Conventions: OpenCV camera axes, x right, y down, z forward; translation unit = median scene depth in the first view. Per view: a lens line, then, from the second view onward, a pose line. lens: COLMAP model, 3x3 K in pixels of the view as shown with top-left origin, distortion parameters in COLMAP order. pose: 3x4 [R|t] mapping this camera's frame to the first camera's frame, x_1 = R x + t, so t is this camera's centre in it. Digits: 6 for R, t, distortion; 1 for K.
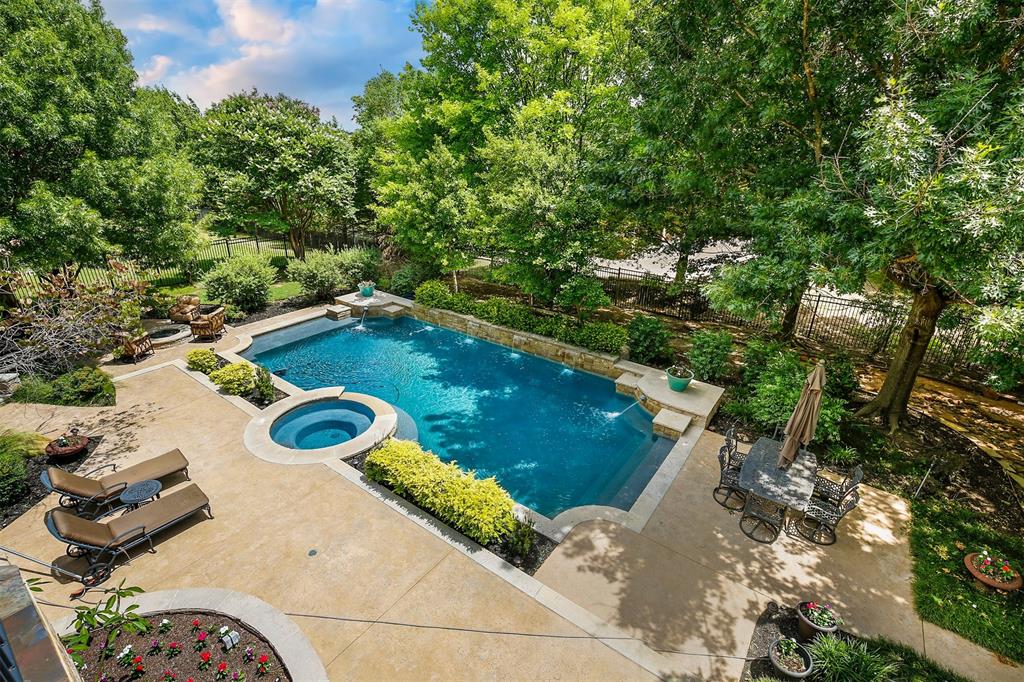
lens RADIAL K [[469.8, 0, 507.1], [0, 469.8, 341.2], [0, 0, 1]] dist [-0.017285, 0.001301]
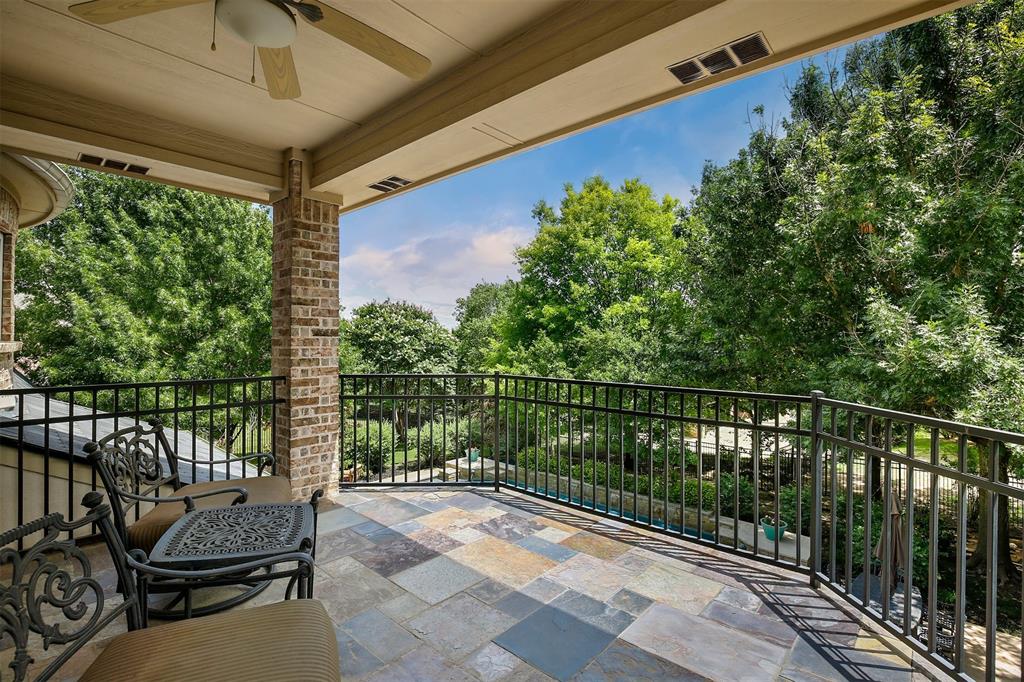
lens RADIAL K [[469.8, 0, 514.9], [0, 469.8, 337.3], [0, 0, 1]] dist [-0.017285, 0.001301]
pose [[0.994184, -0.019160, -0.105972, -0.085425], [-0.023913, 0.920201, -0.390715, 0.084262], [0.105002, 0.390977, 0.914391, -0.178523]]
